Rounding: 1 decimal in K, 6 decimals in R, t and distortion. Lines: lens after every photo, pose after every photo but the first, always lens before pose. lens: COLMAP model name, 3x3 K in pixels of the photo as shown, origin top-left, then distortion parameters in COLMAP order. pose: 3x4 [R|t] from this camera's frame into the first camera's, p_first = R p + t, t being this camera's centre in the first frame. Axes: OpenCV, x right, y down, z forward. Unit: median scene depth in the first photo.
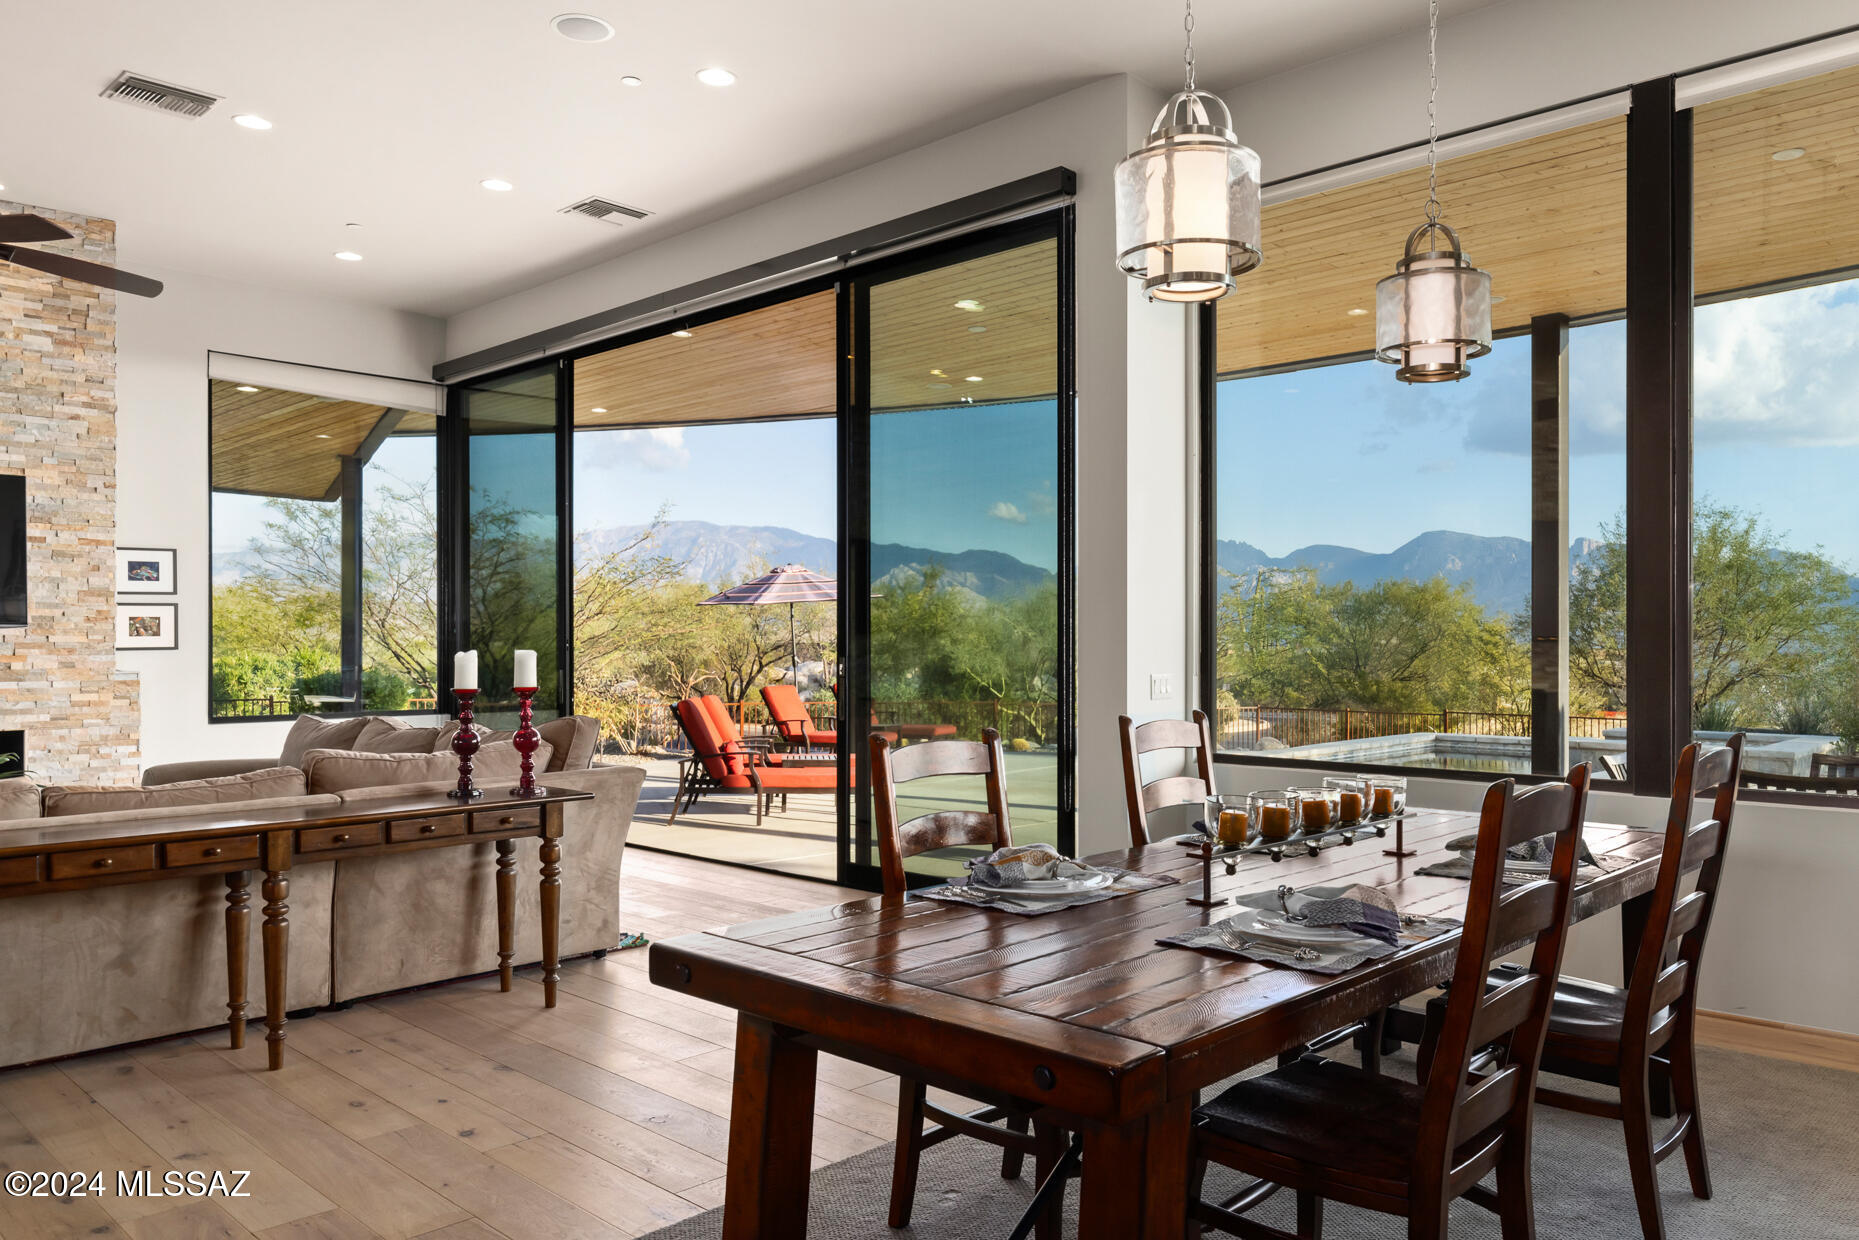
lens RADIAL K [[1334.4, 0, 979.7], [0, 1334.4, 640.3], [0, 0, 1]] dist [0.011066, -0.011348]
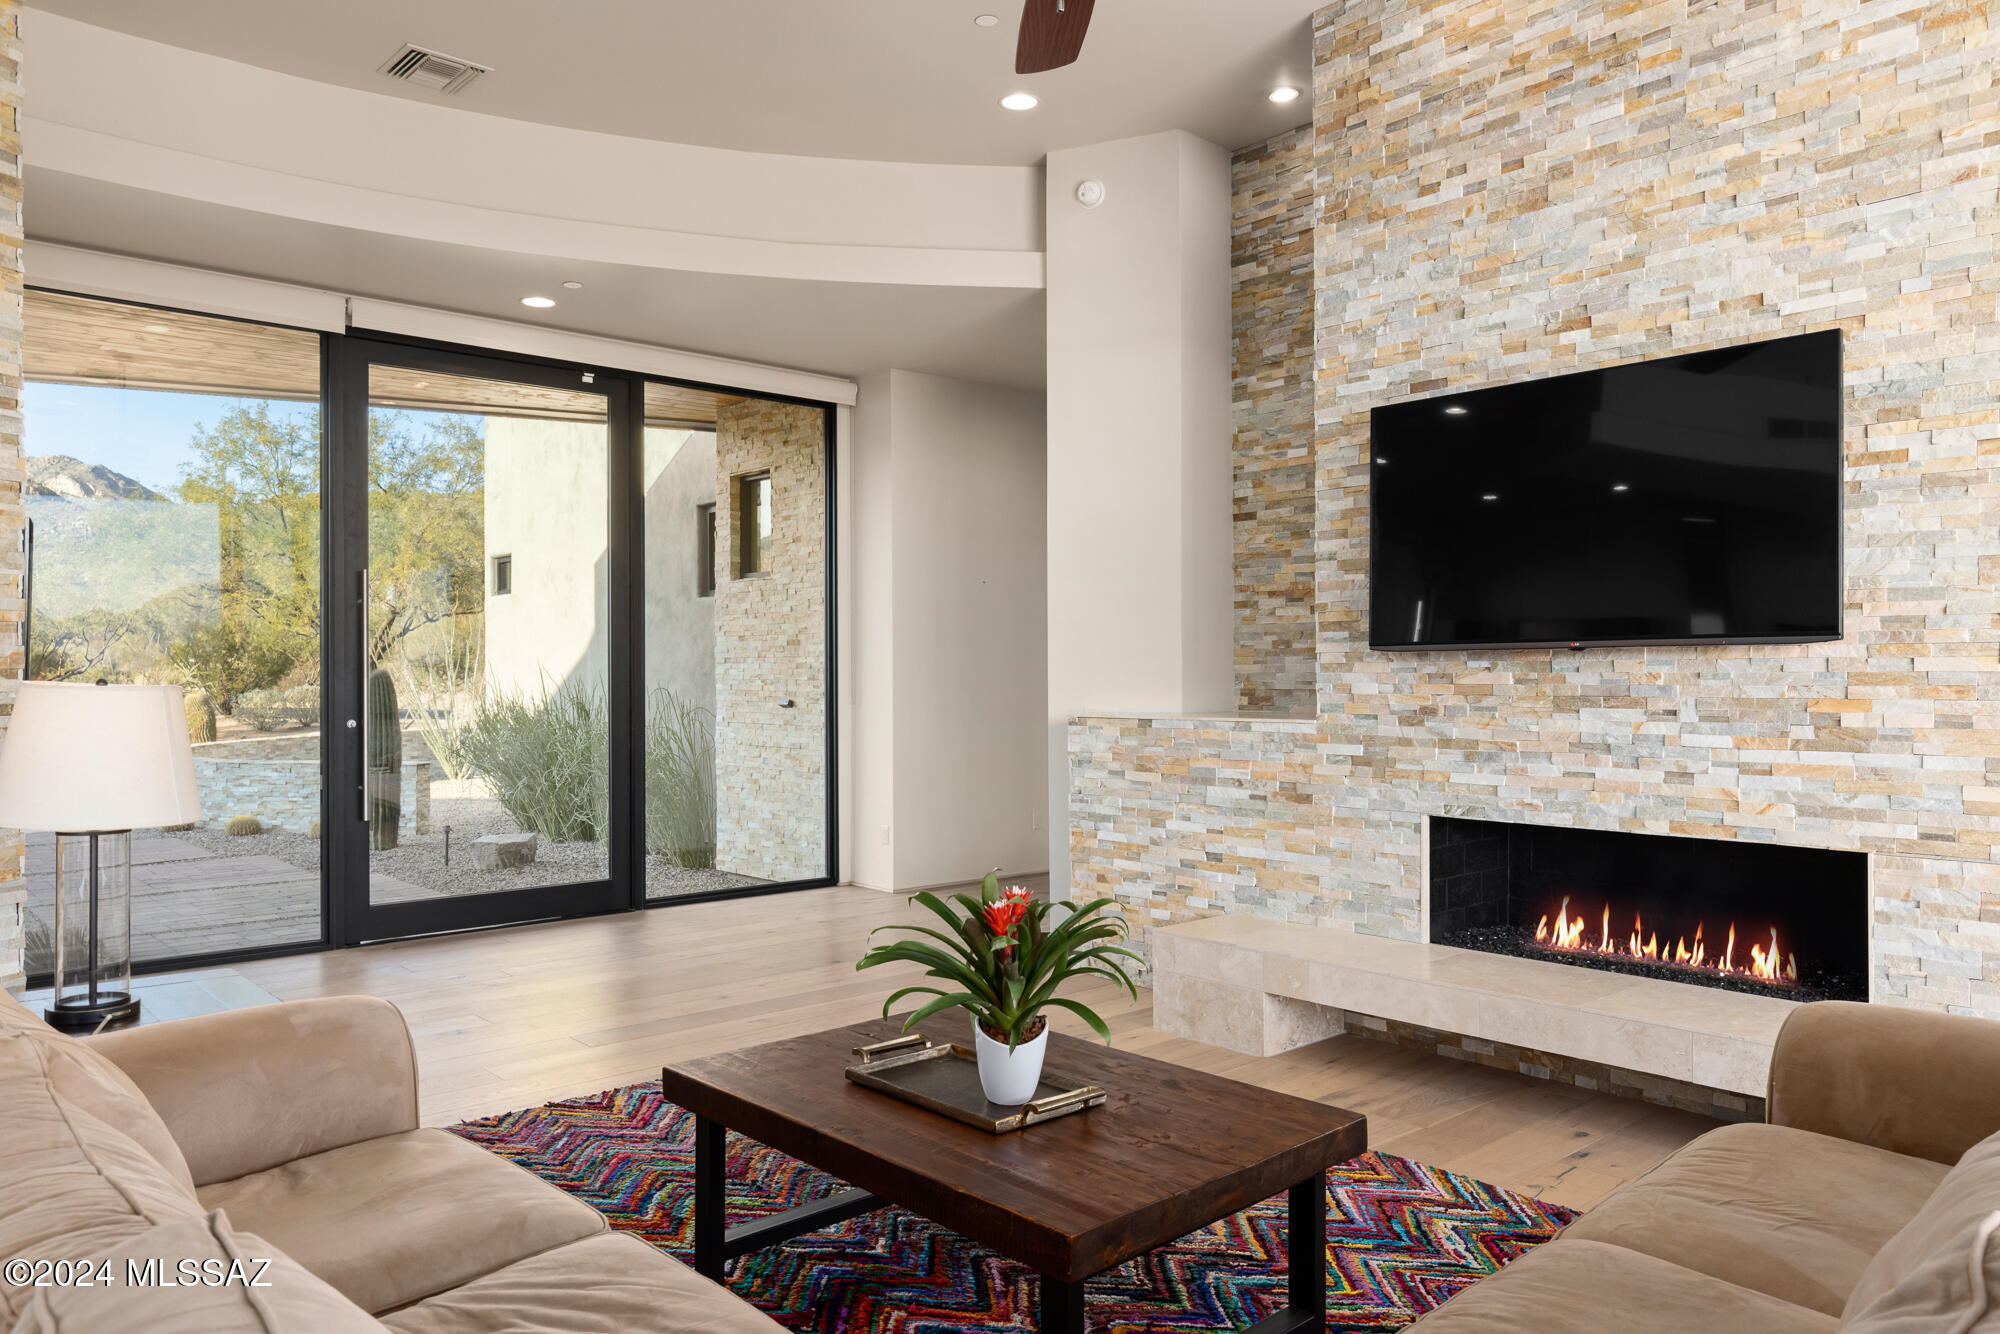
lens RADIAL K [[1352.7, 0, 1016.7], [0, 1352.7, 669.4], [0, 0, 1]] dist [-0.005421, -0.003554]
pose [[-0.073426, 0.000705, -0.997300, -0.203574], [0.006693, 0.999978, 0.000215, -0.001659], [0.997278, -0.006659, -0.073429, 0.729978]]
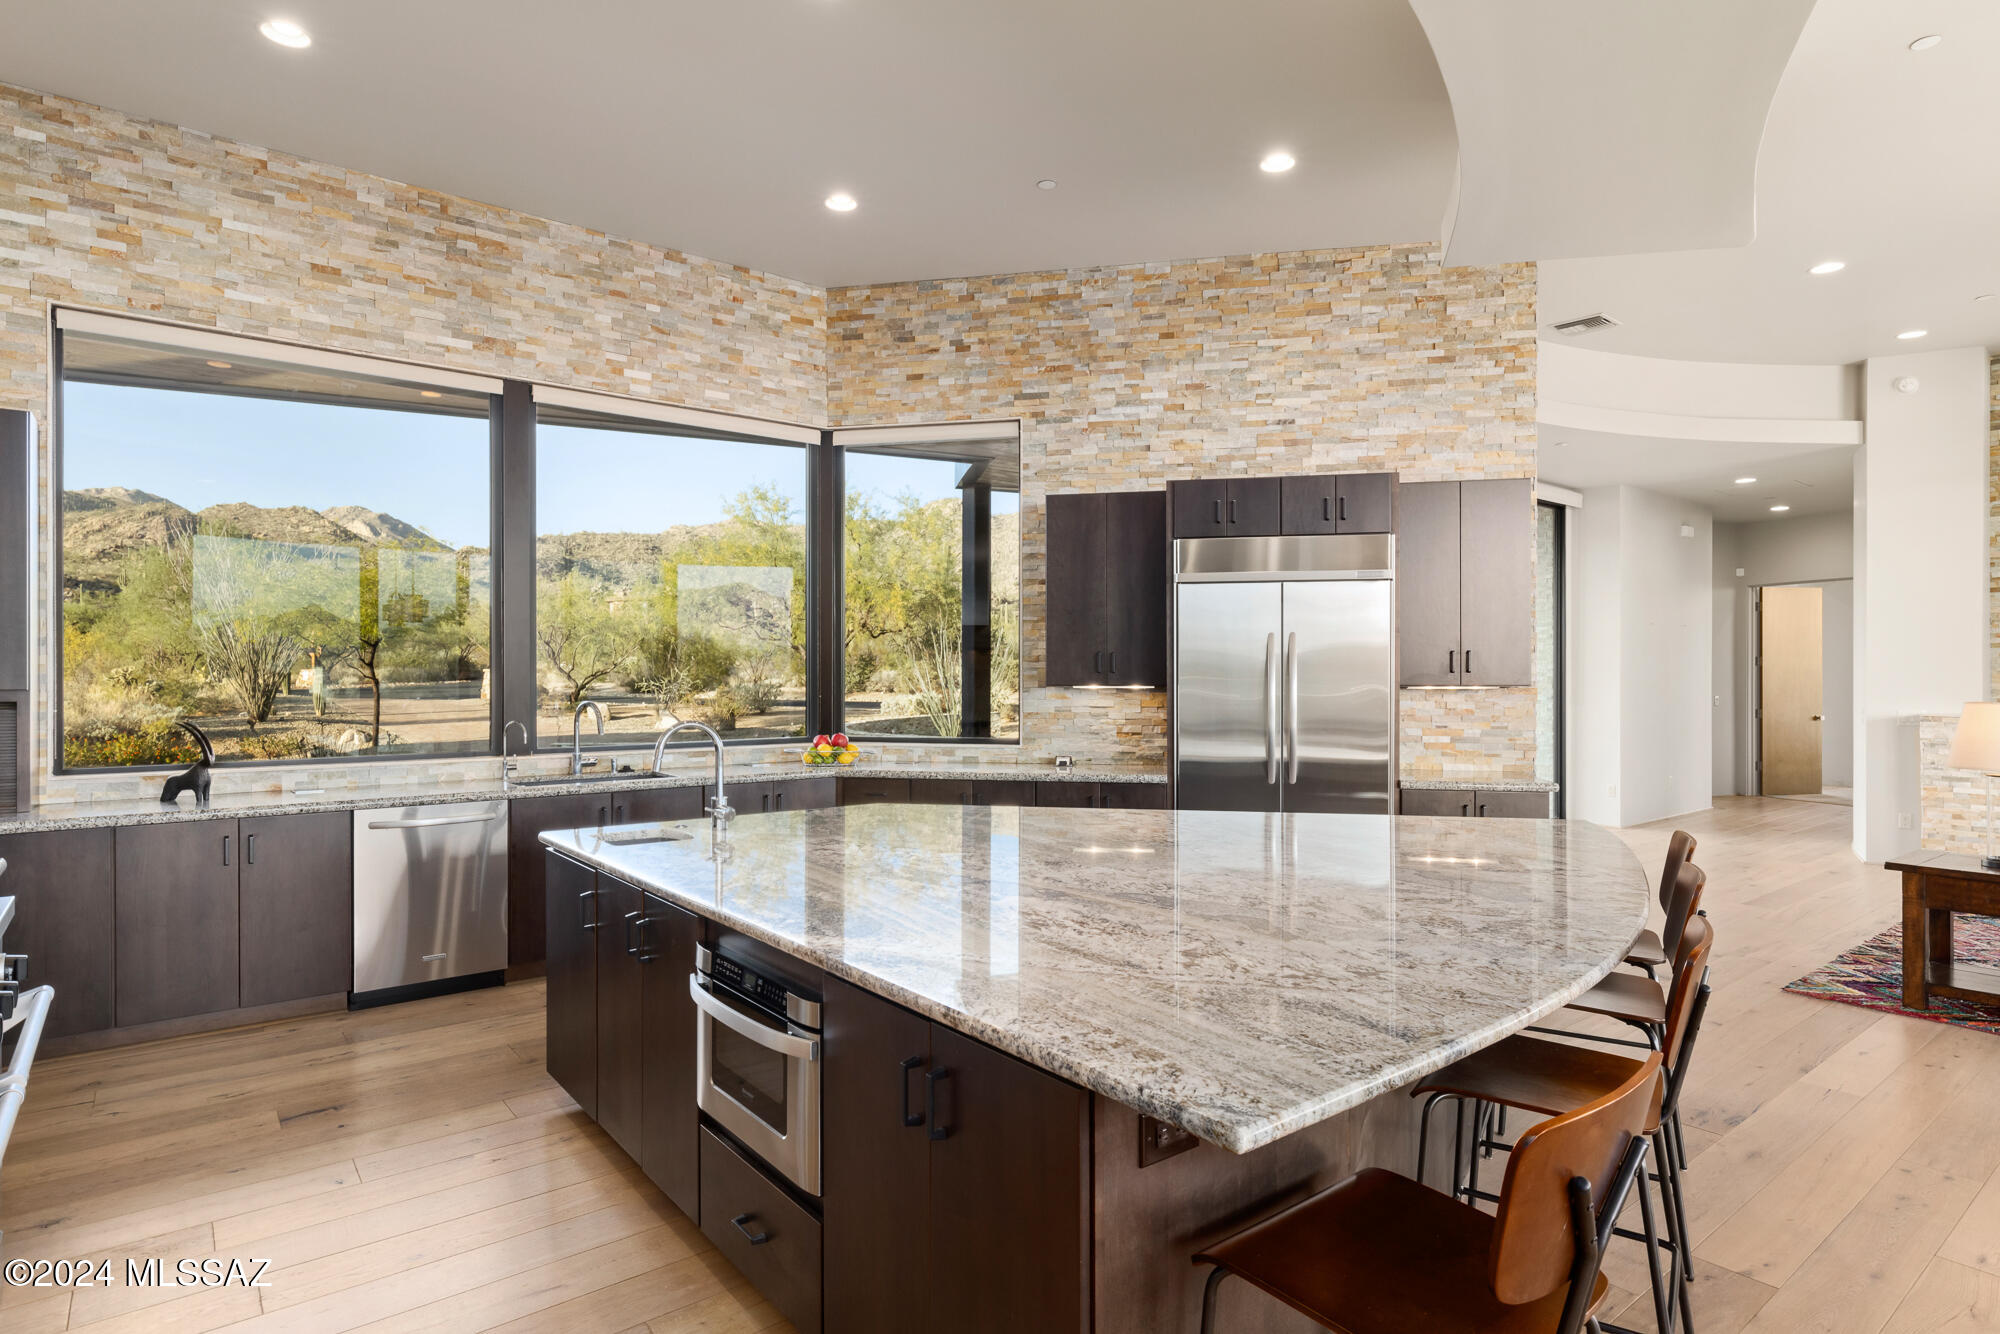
lens RADIAL K [[1065.3, 0, 1007.9], [0, 1065.3, 671.4], [0, 0, 1]] dist [0.000288, -0.000477]
pose [[-0.143026, 0.001591, -0.989718, 0.119981], [0.001073, 0.999998, 0.001452, -0.018107], [0.989718, -0.000855, -0.143028, -0.010063]]
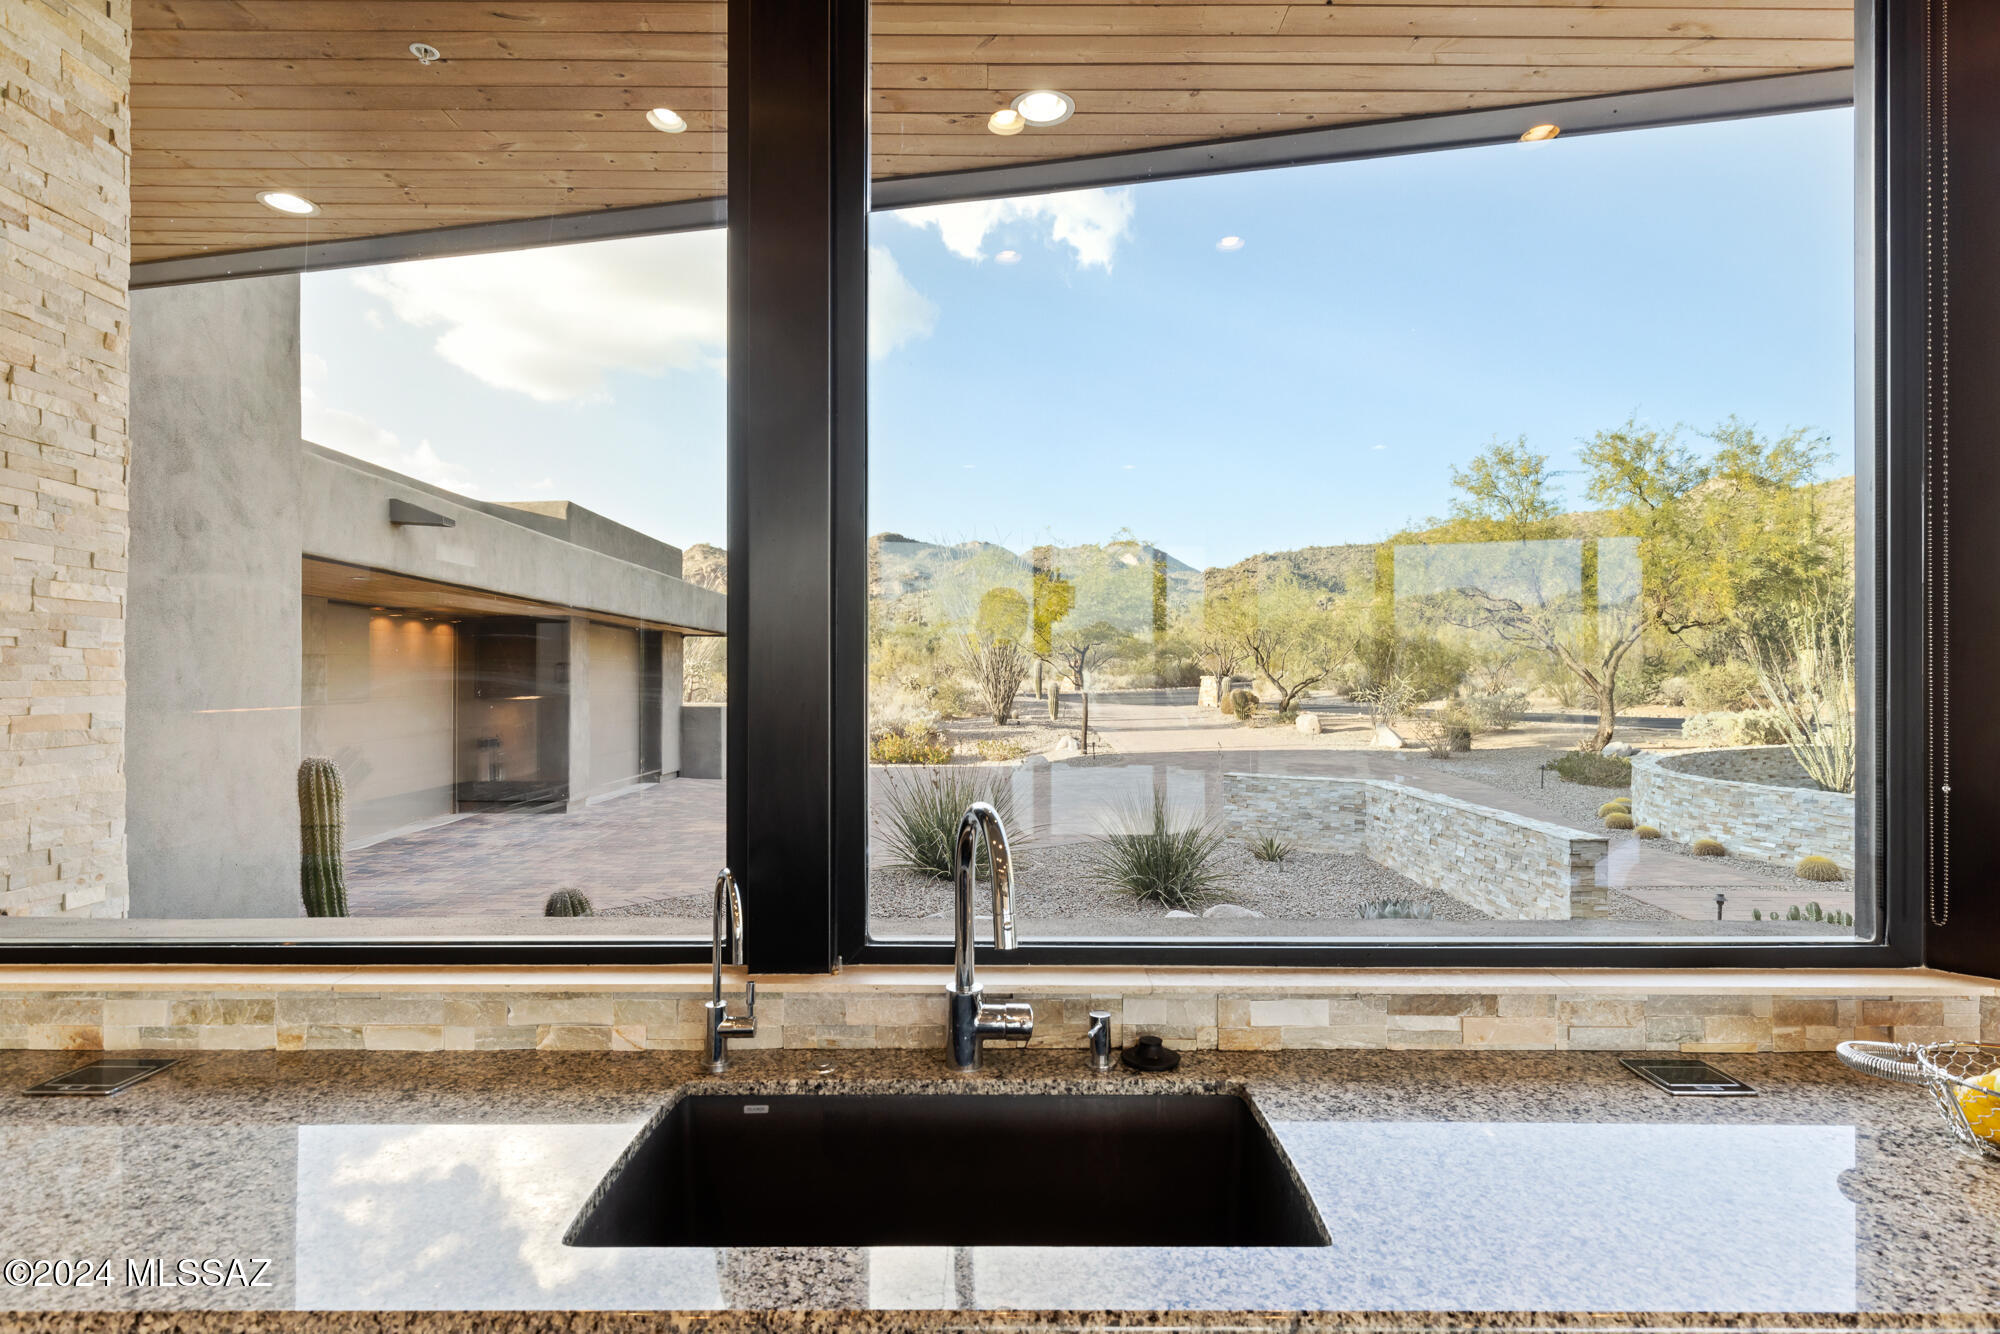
lens RADIAL K [[1020.0, 0, 1002.8], [0, 1020.0, 666.3], [0, 0, 1]] dist [0.005071, -0.000738]
pose [[-0.728858, -0.006813, -0.684631, -0.469317], [0.000928, 0.999940, -0.010938, -0.019226], [0.684664, -0.008607, -0.728808, -0.278271]]
